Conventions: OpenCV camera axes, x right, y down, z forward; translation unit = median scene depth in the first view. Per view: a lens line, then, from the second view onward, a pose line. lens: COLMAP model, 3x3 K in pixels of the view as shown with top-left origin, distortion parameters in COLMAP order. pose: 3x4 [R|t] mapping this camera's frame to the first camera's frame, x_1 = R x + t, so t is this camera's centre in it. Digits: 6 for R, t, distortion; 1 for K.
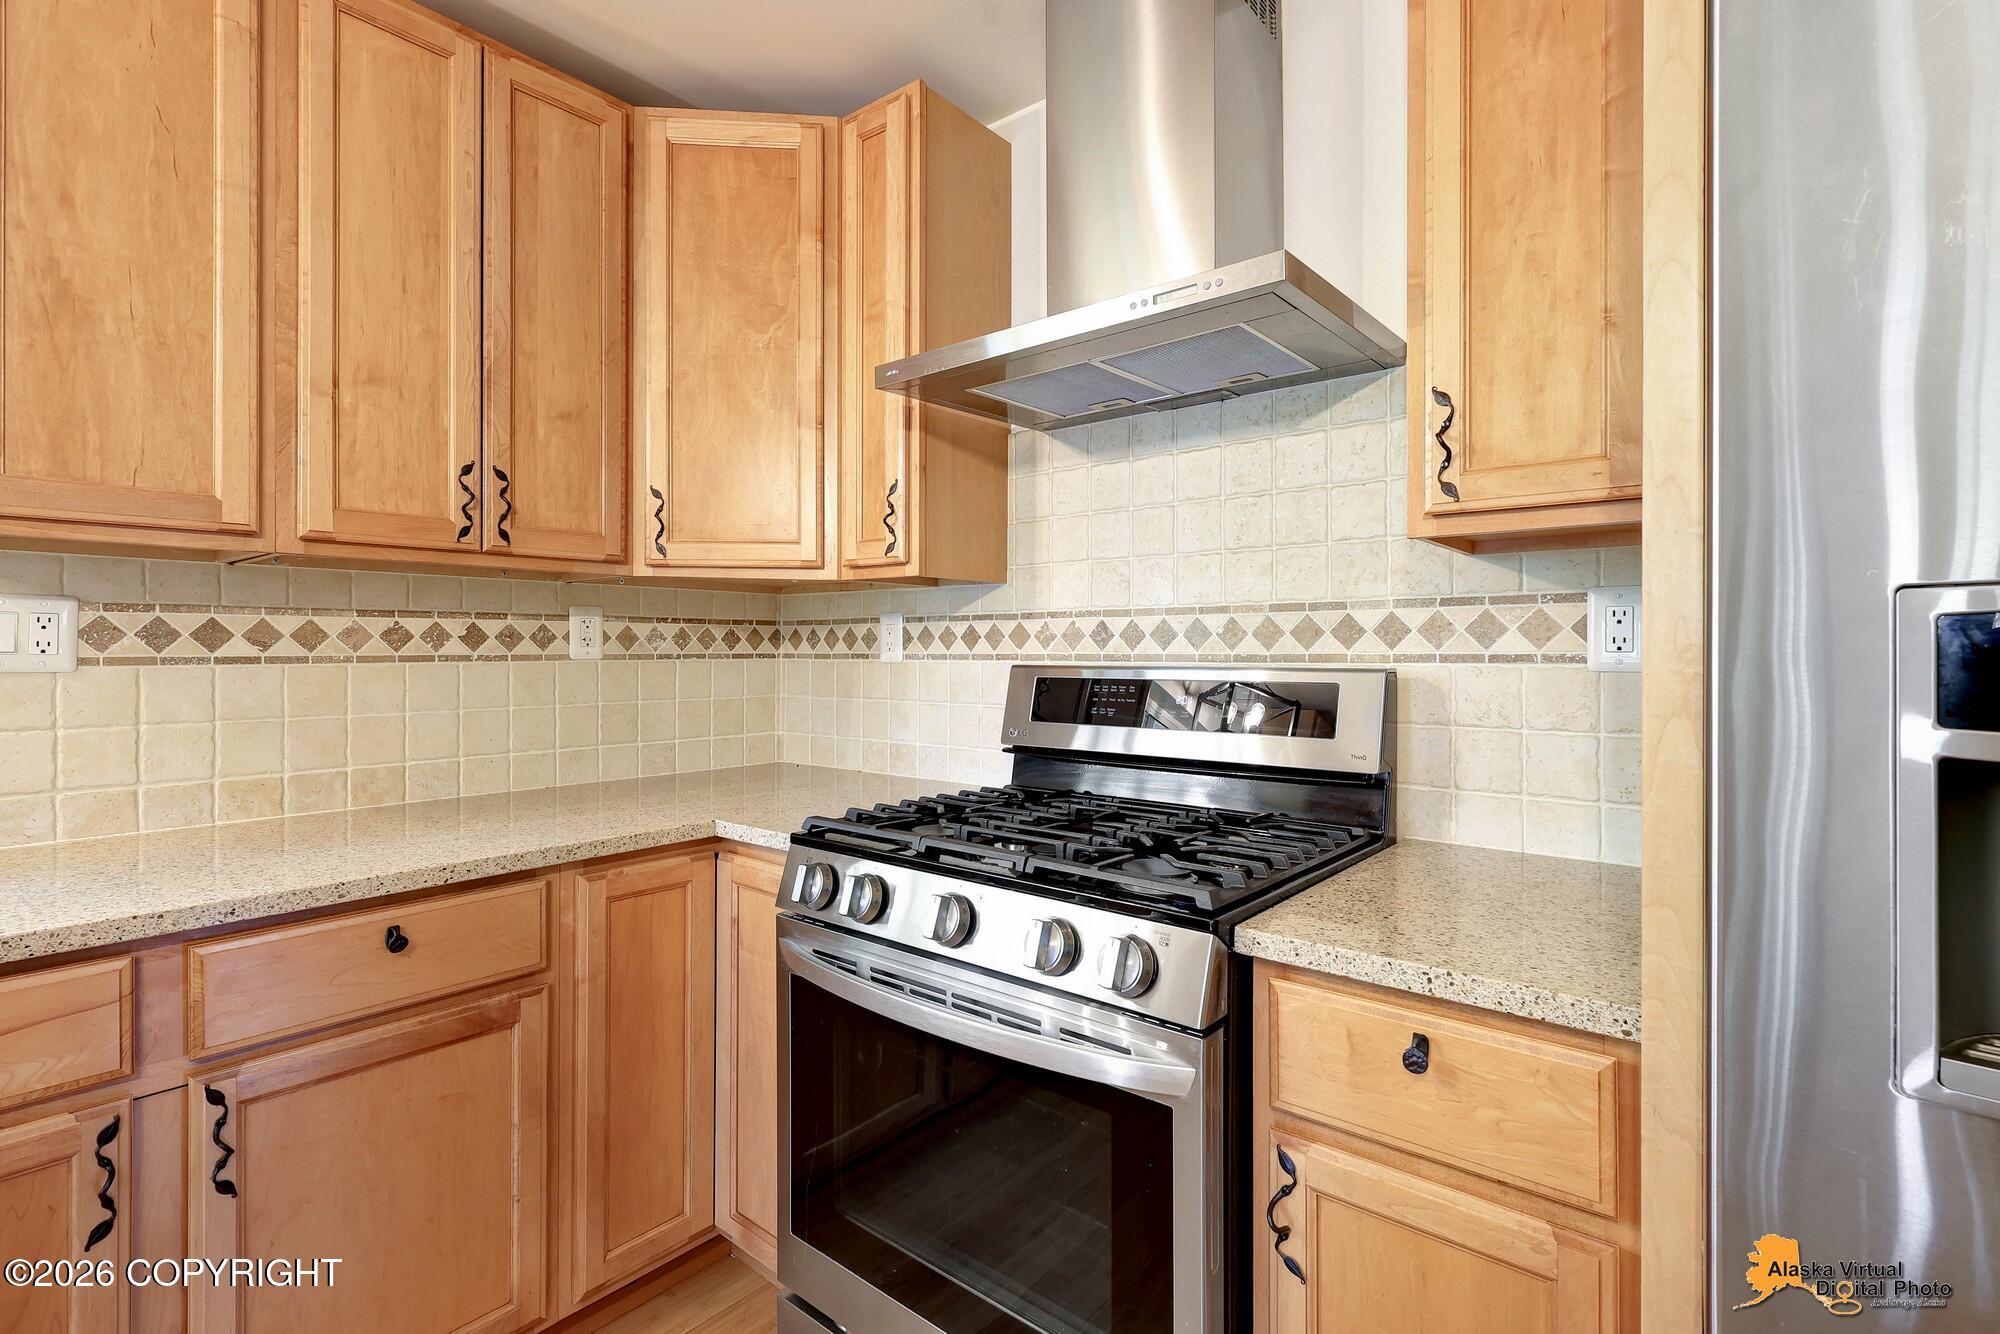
lens RADIAL K [[939.8, 0, 1004.1], [0, 939.8, 640.3], [0, 0, 1]] dist [-0.002121, -0.000275]
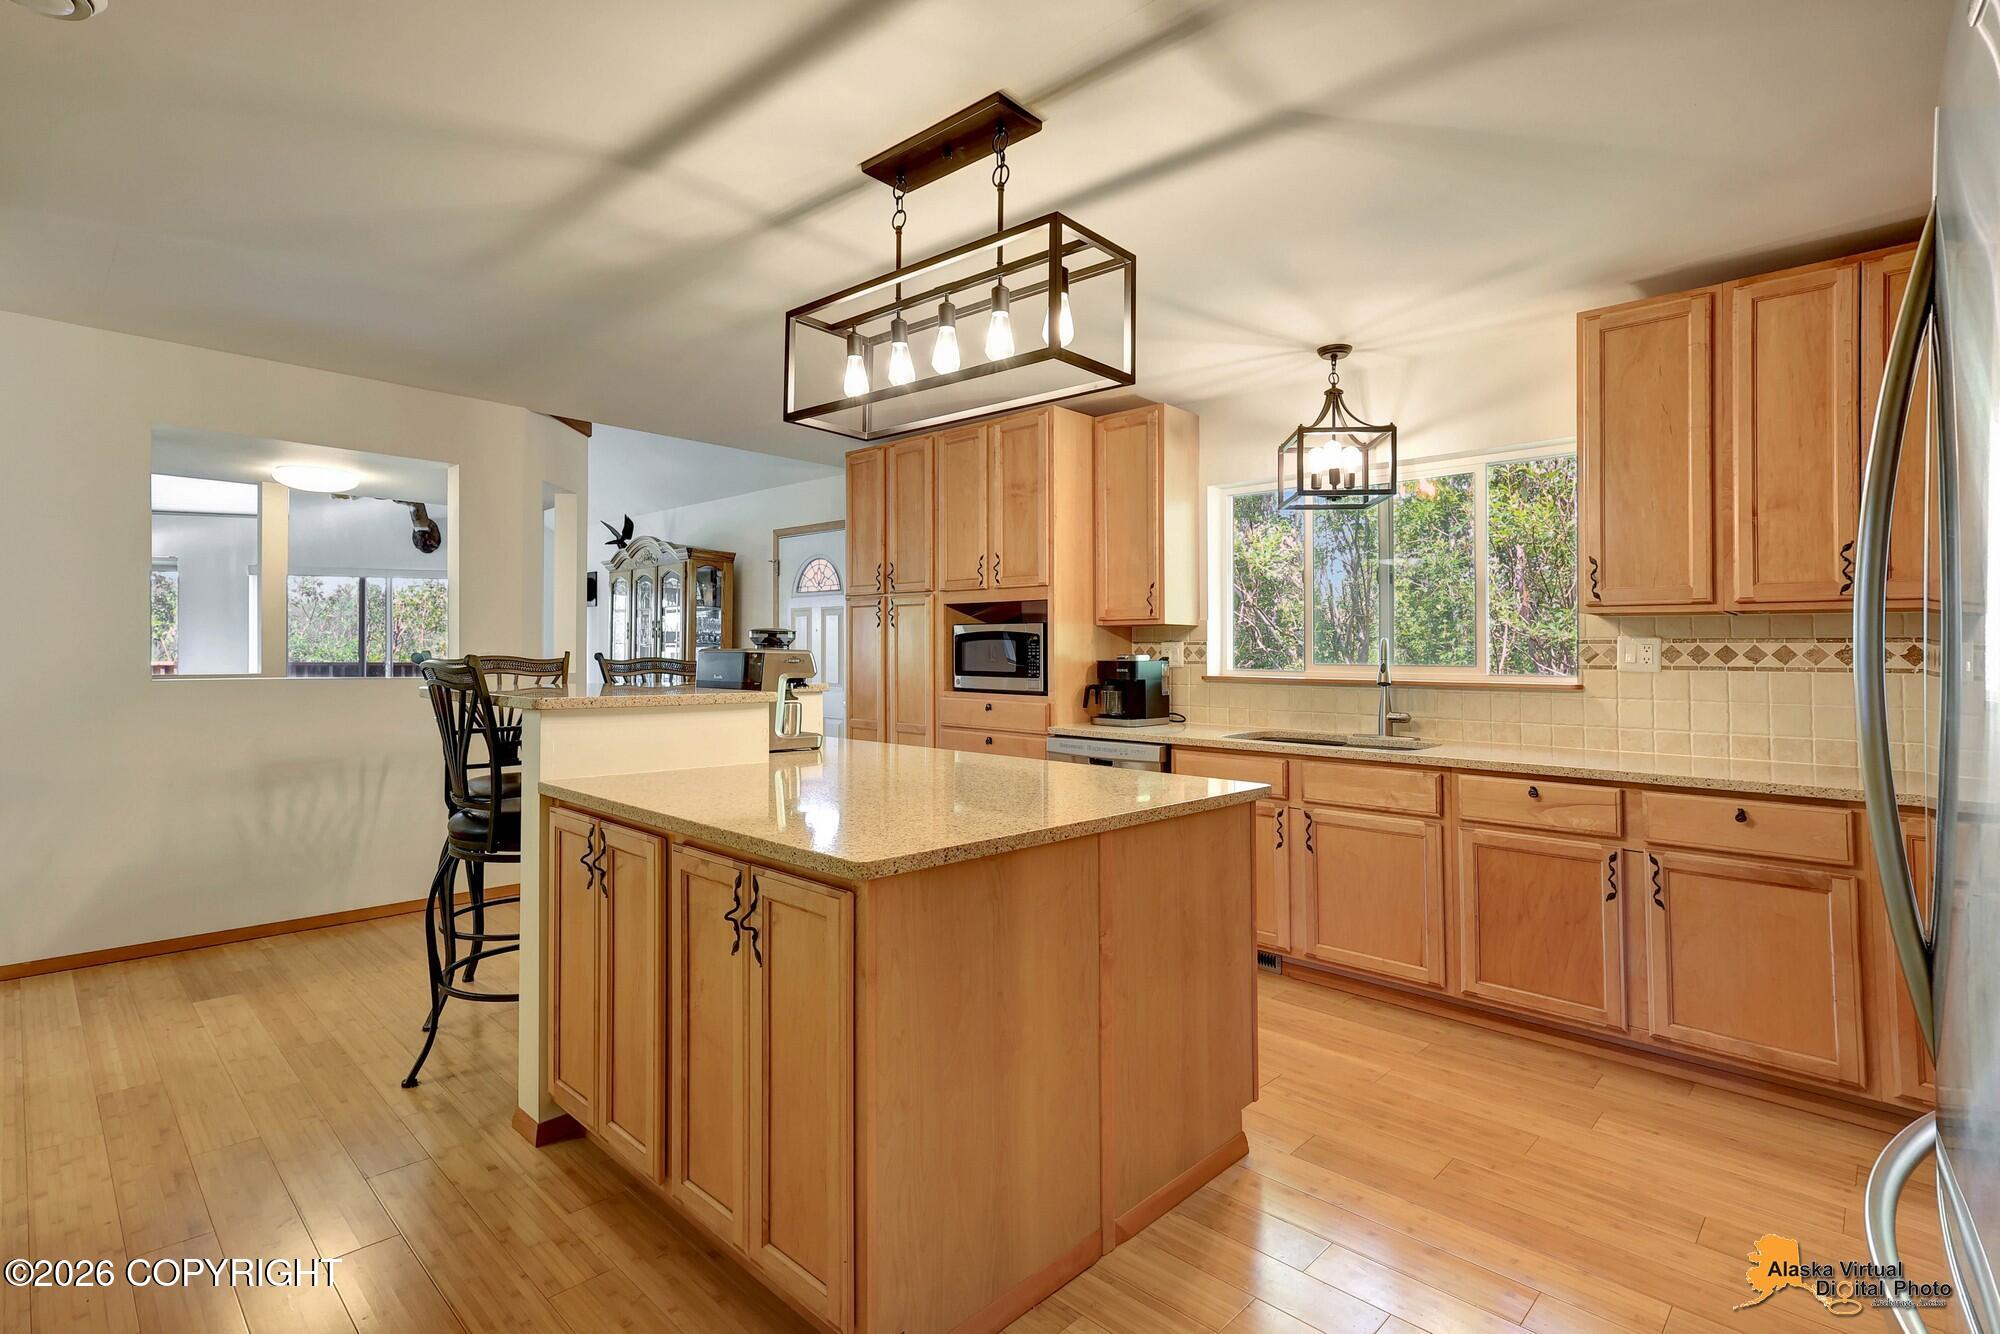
lens RADIAL K [[975.5, 0, 942.1], [0, 975.5, 642.0], [0, 0, 1]] dist [-0.001561, -0.000525]
pose [[-0.108596, -0.012626, -0.994006, 1.152562], [0.002612, 0.999912, -0.012986, -0.008903], [0.994083, -0.004006, -0.108553, -0.299604]]
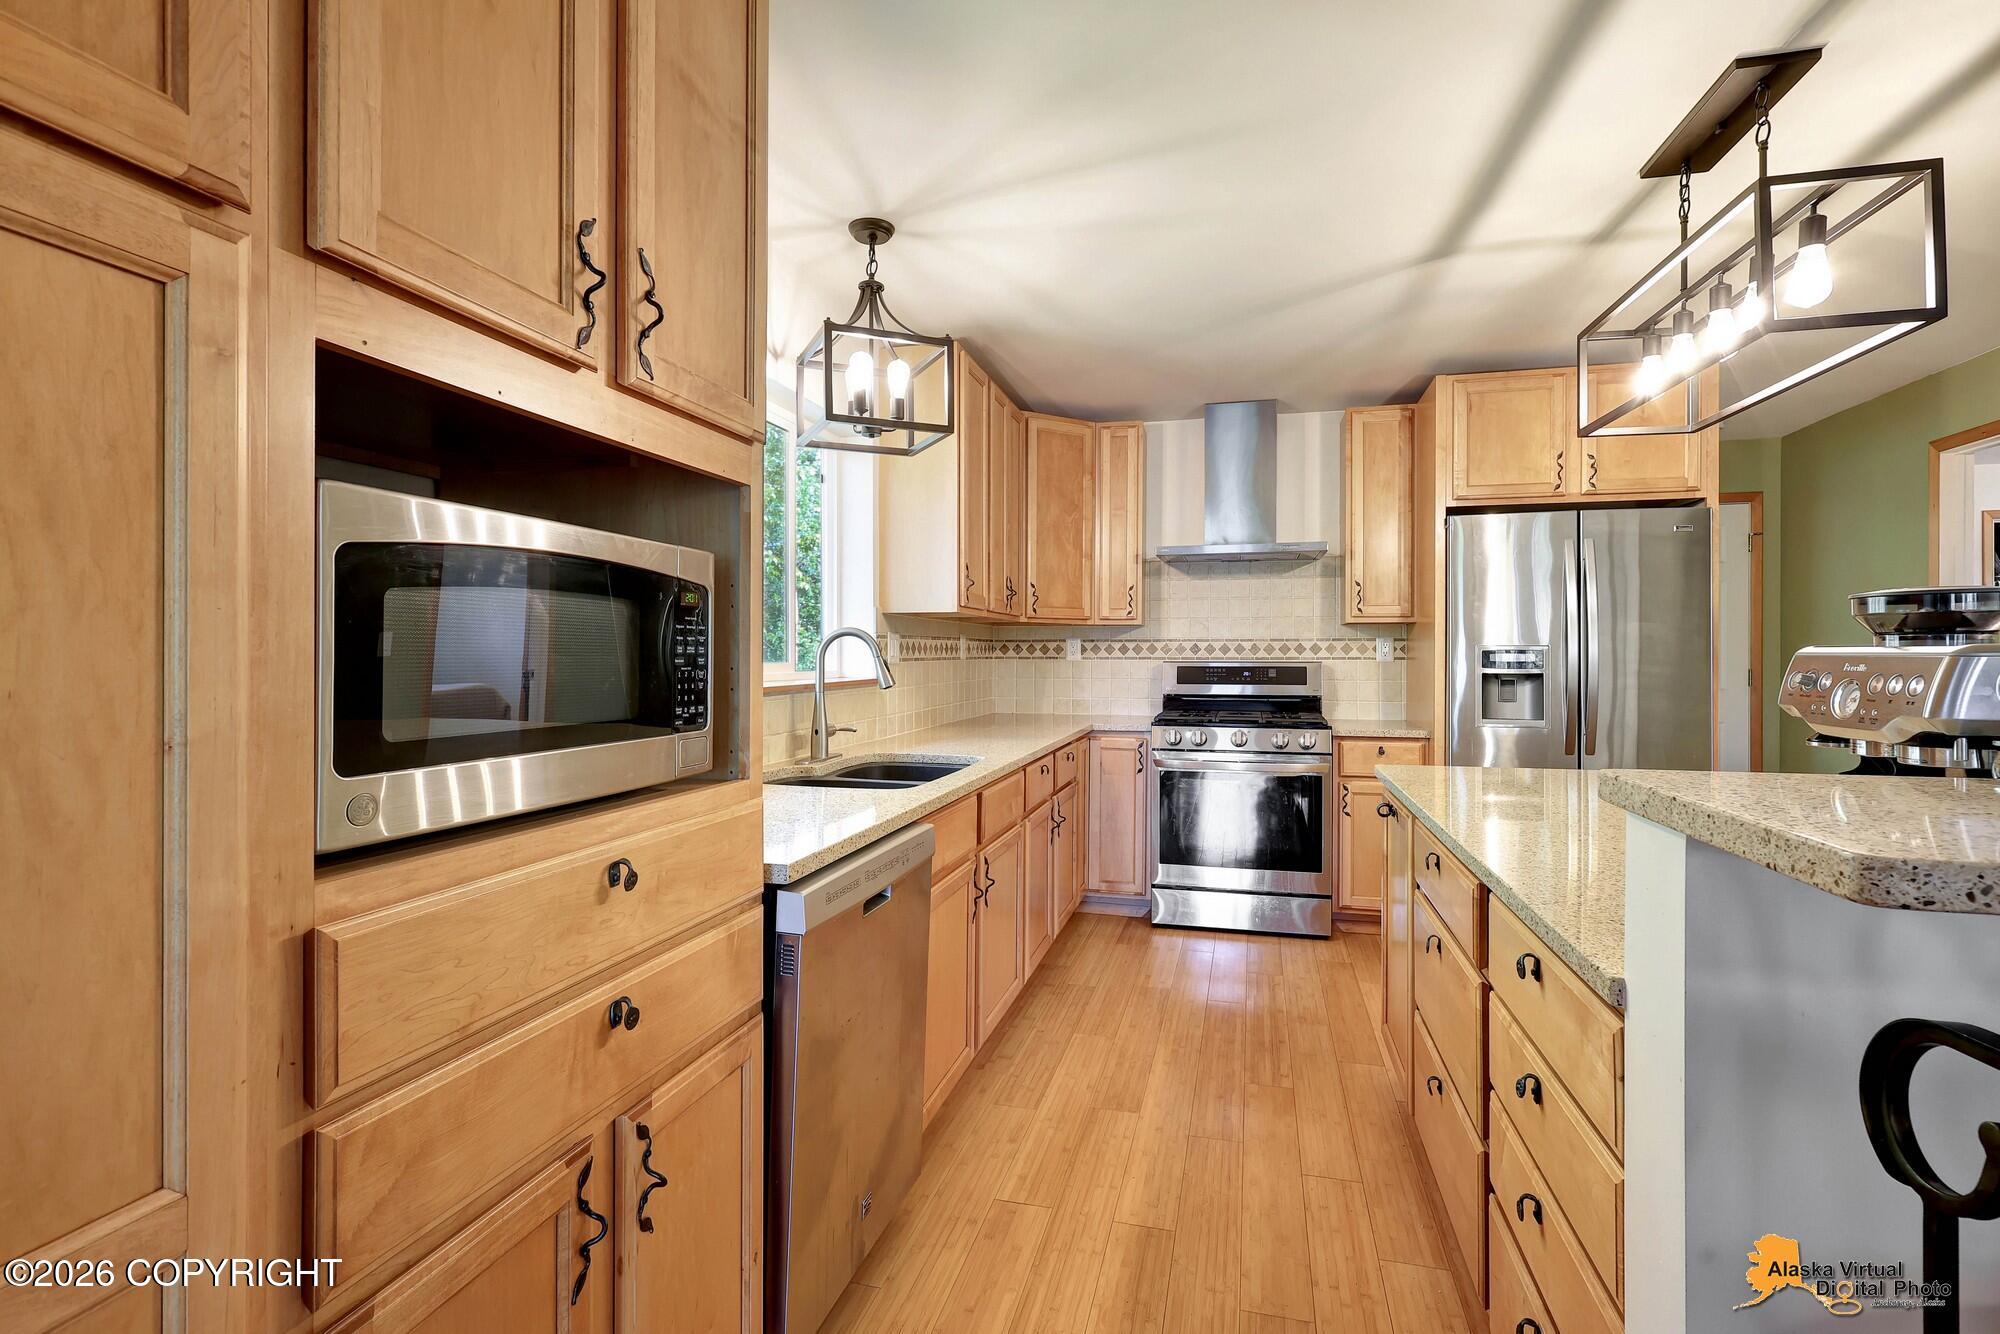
lens RADIAL K [[943.0, 0, 994.7], [0, 943.0, 657.3], [0, 0, 1]] dist [0.000894, 0.000577]
pose [[0.903994, -0.000690, 0.427544, -1.589275], [-0.005940, 0.999882, 0.014173, -0.018162], [-0.427503, -0.015352, 0.903883, -1.124263]]
